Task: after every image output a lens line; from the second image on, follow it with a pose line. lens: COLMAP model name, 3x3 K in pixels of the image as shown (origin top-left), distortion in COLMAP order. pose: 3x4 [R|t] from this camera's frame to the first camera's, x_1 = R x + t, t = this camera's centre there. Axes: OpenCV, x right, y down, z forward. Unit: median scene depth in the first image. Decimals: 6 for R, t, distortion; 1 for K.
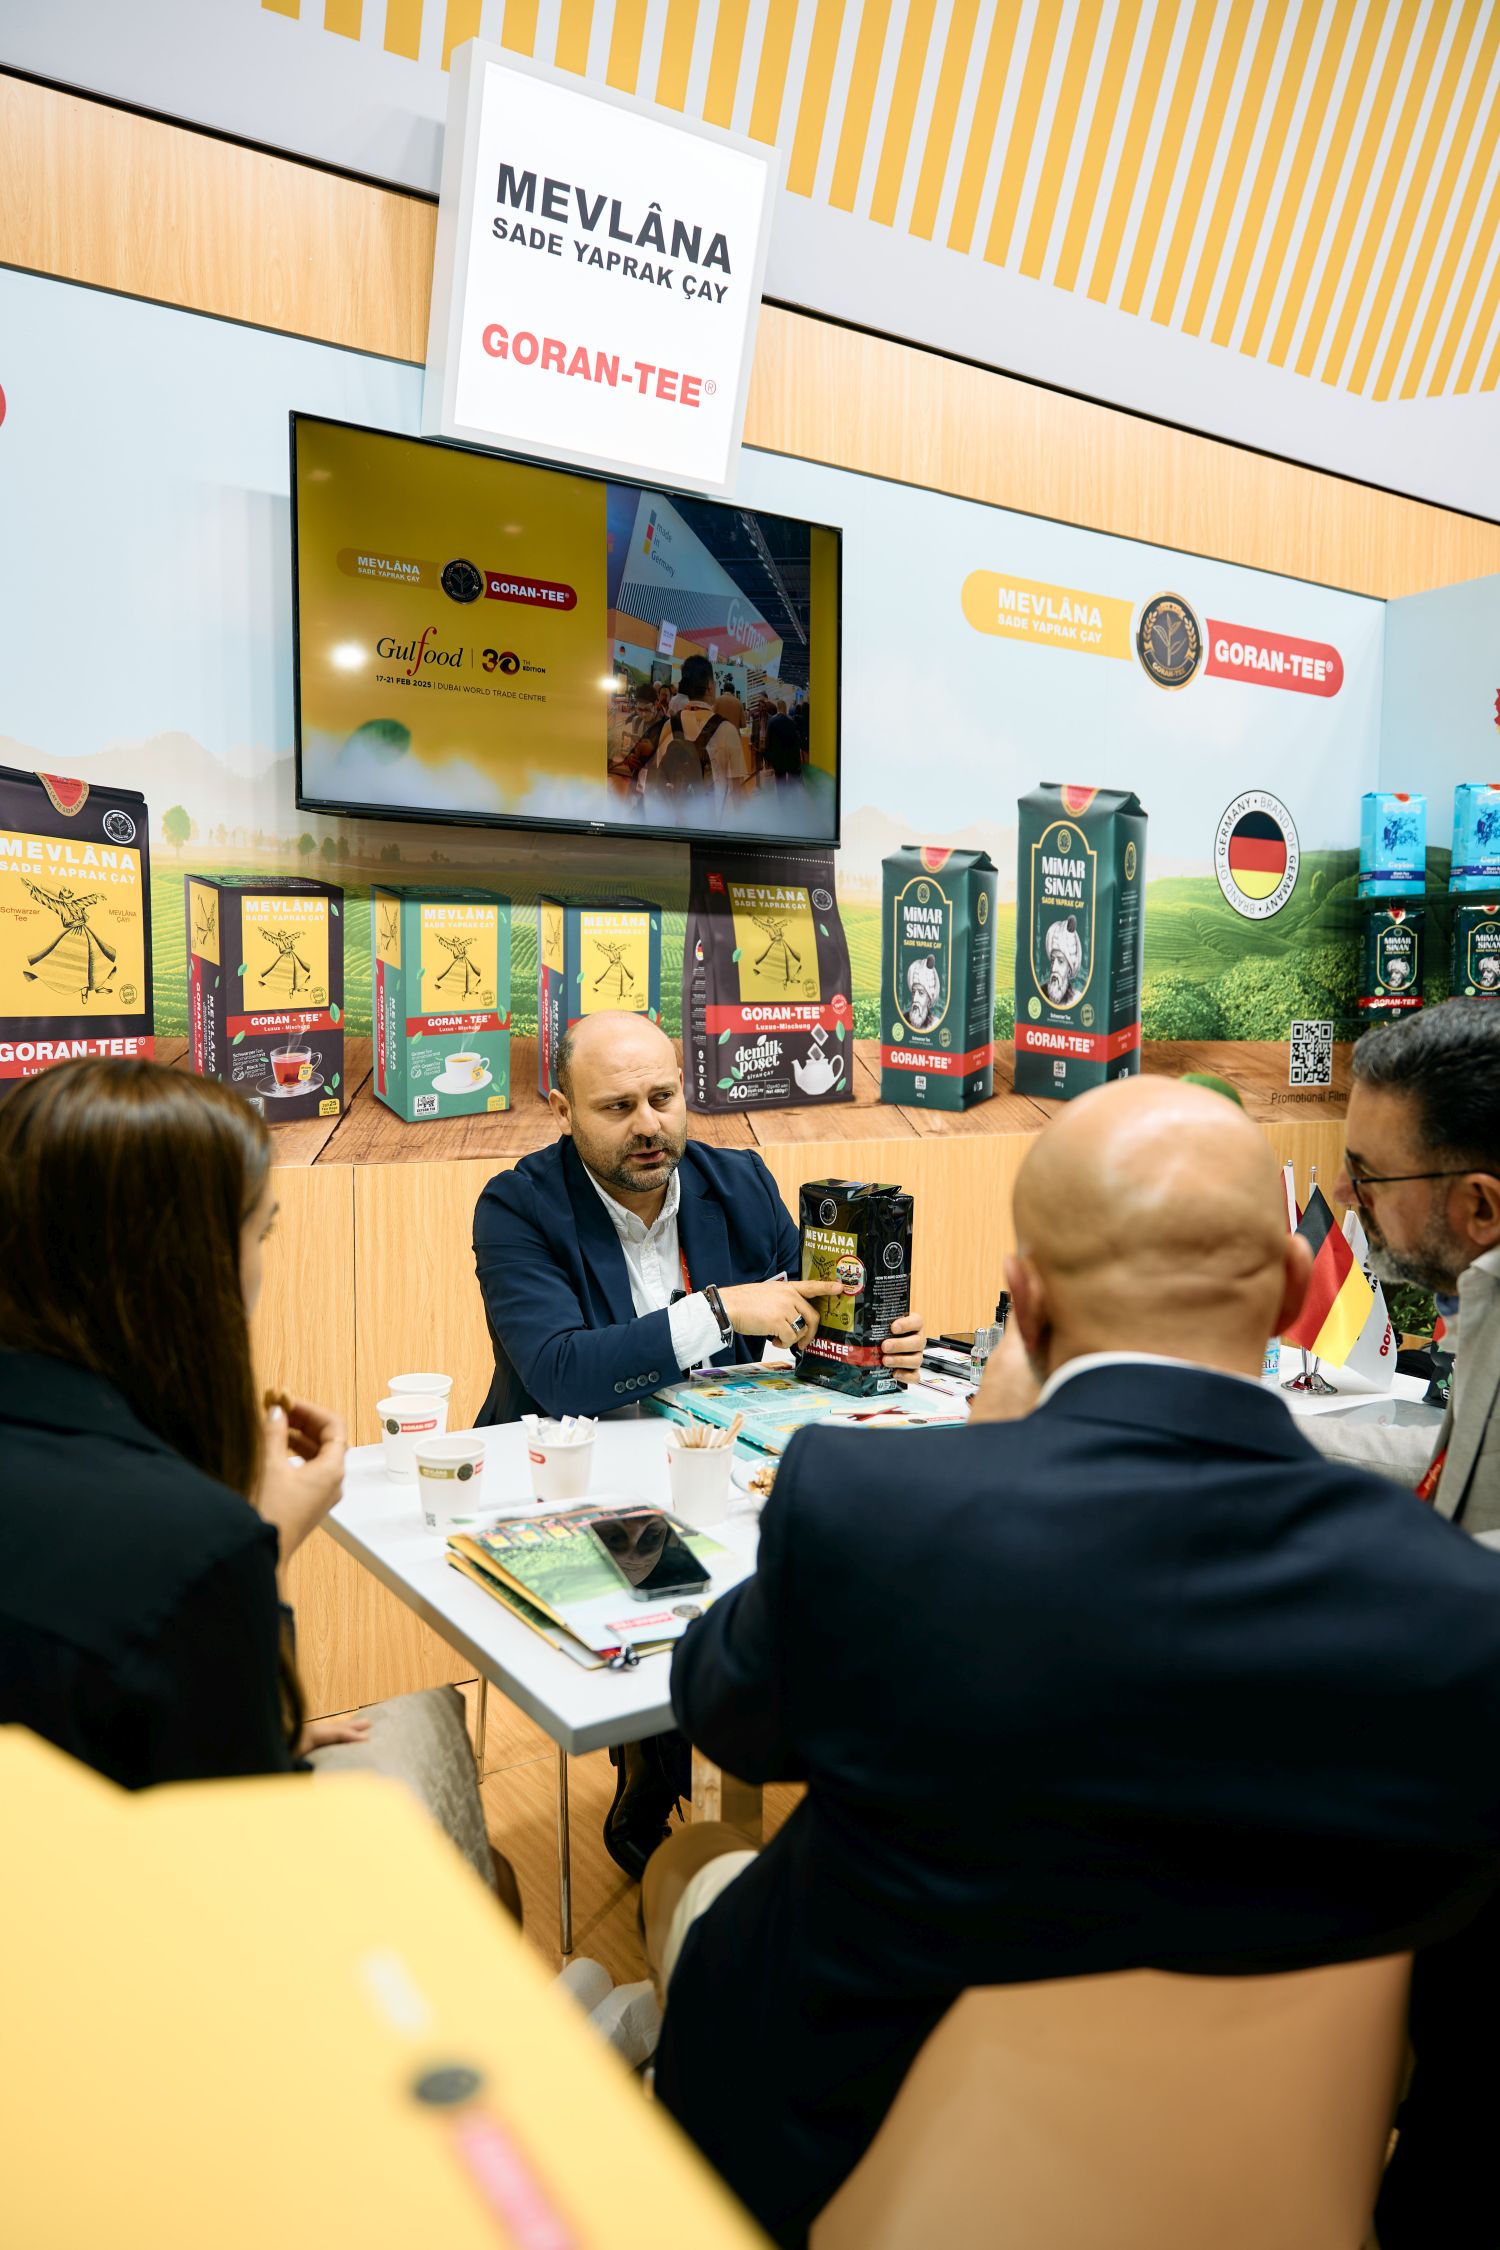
lens RADIAL K [[1543.8, 0, 784.0], [0, 1543.8, 1130.2], [0, 0, 1]] dist [0.028471, -0.002436]
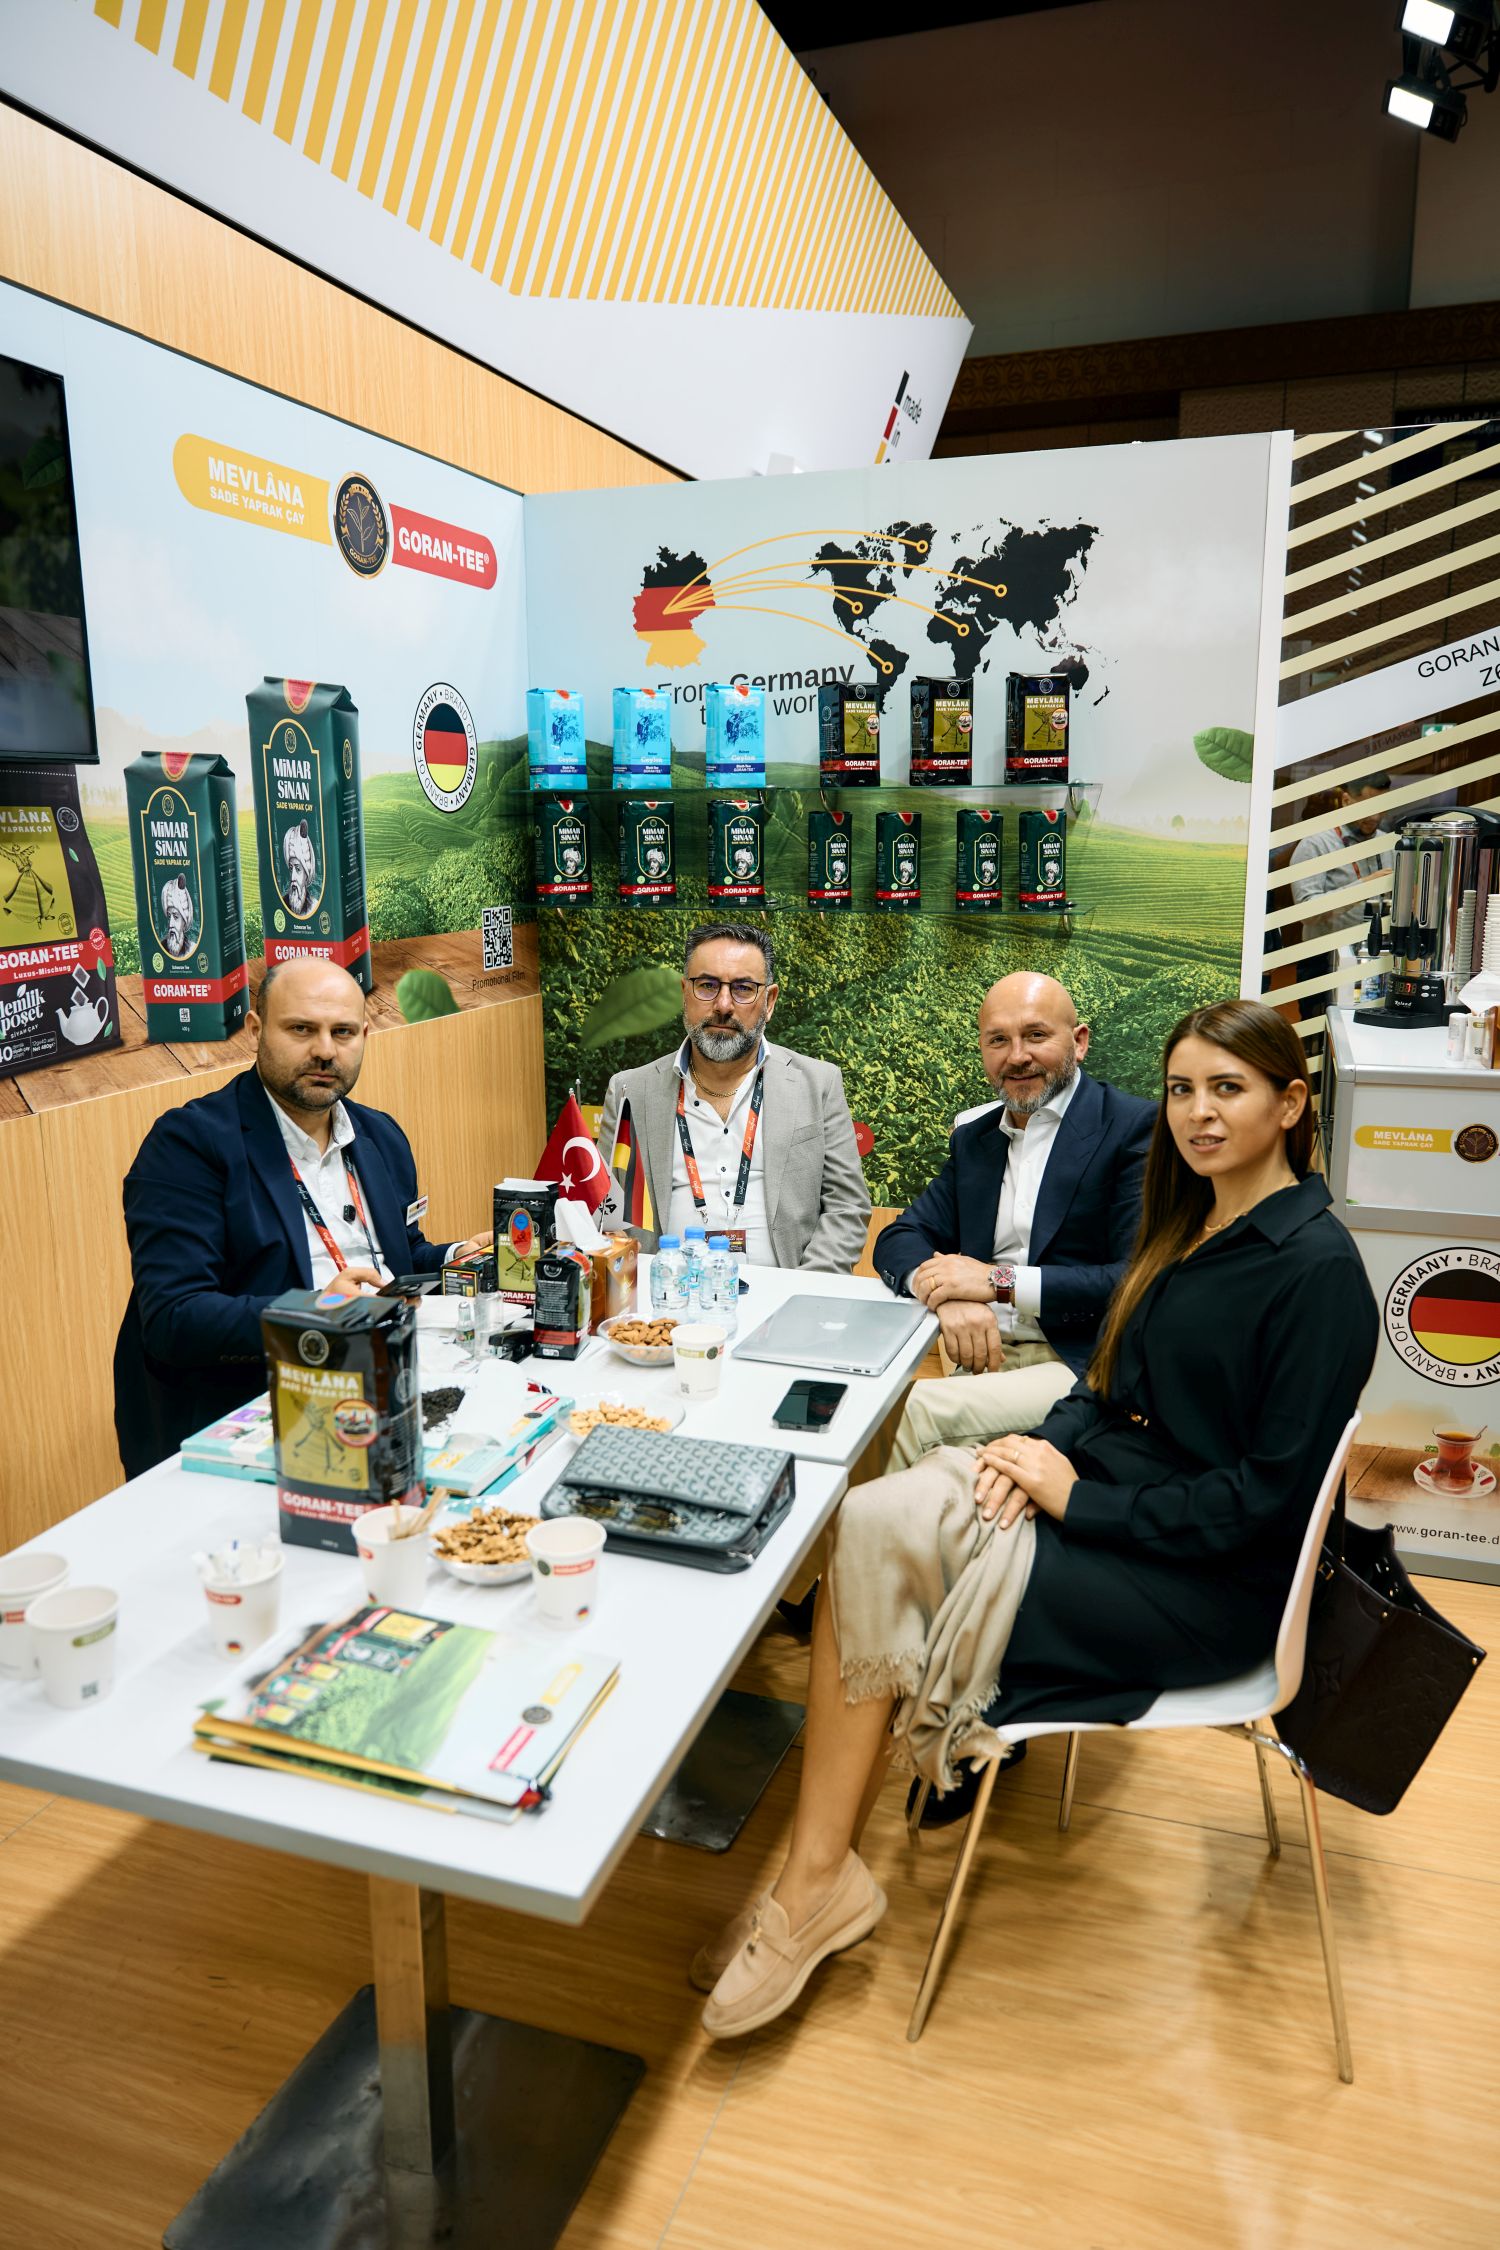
lens RADIAL K [[1543.8, 0, 743.9], [0, 1543.8, 1117.4], [0, 0, 1]] dist [0.028471, -0.002436]
pose [[0.799722, -0.128713, 0.586411, -0.178800], [0.059894, 0.988980, 0.135394, -0.070076], [-0.597376, -0.073155, 0.798618, 0.062646]]
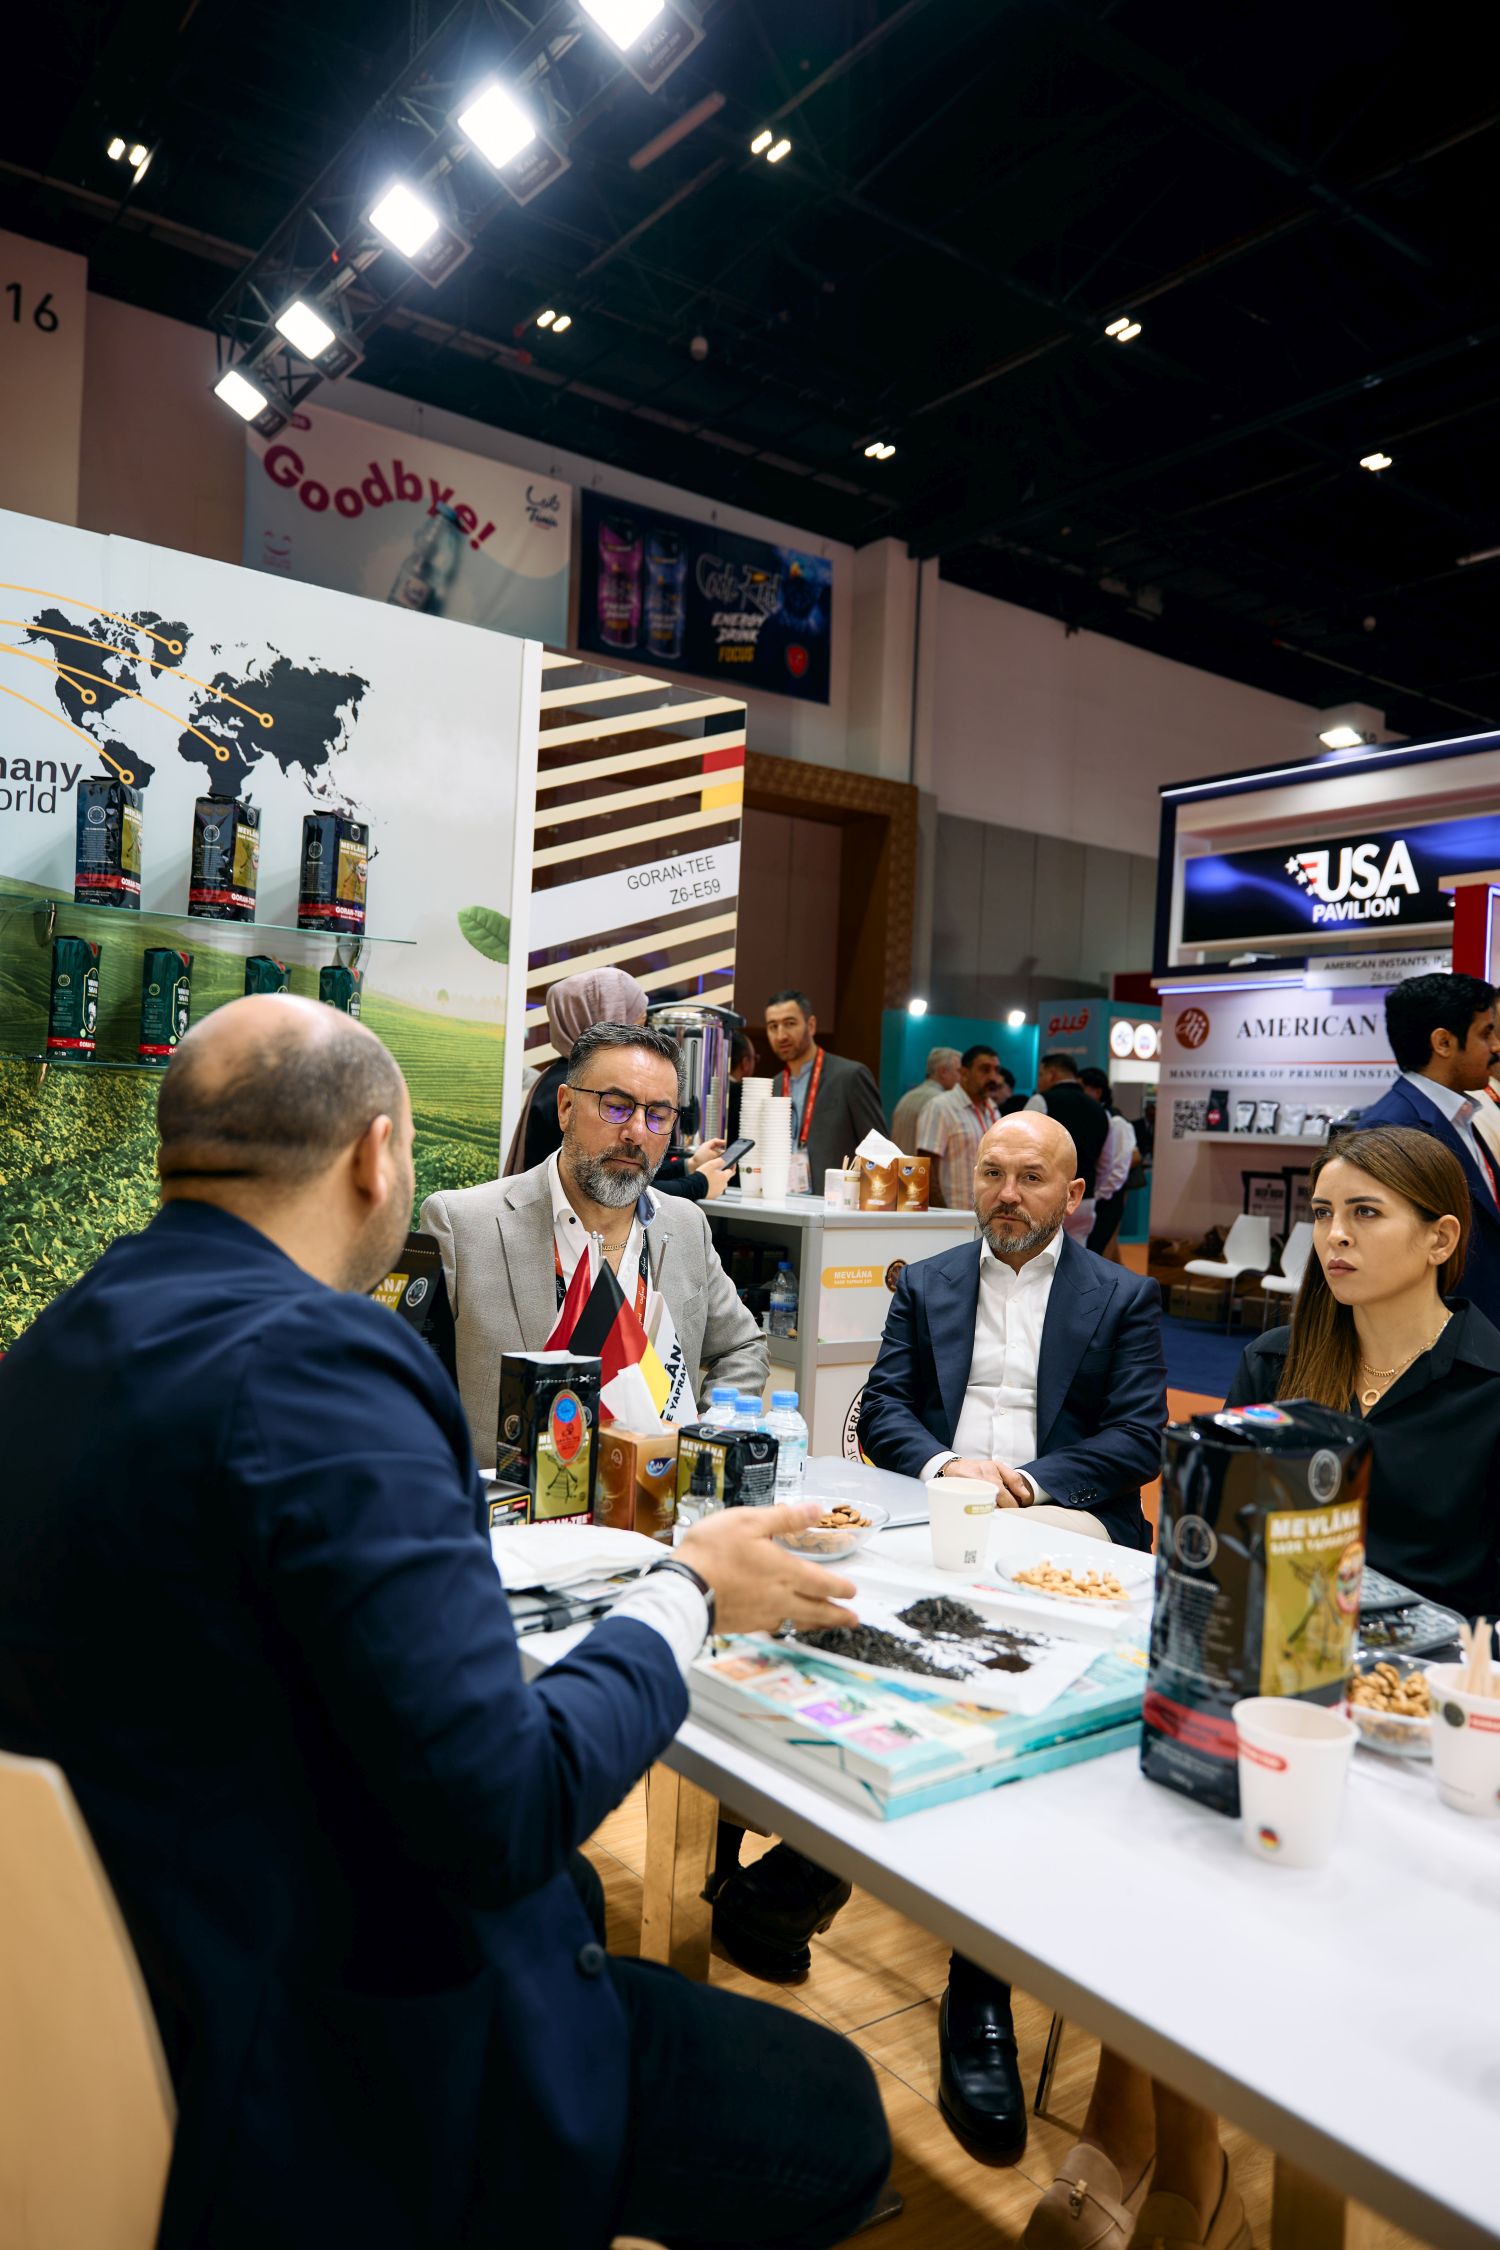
lens RADIAL K [[1543.8, 0, 730.7], [0, 1543.8, 1126.5], [0, 0, 1]] dist [0.028471, -0.002436]
pose [[-0.021007, -0.013165, 0.999693, -0.296900], [0.031503, 0.999408, 0.013823, -0.036652], [-0.999283, 0.031784, -0.020580, 0.504116]]
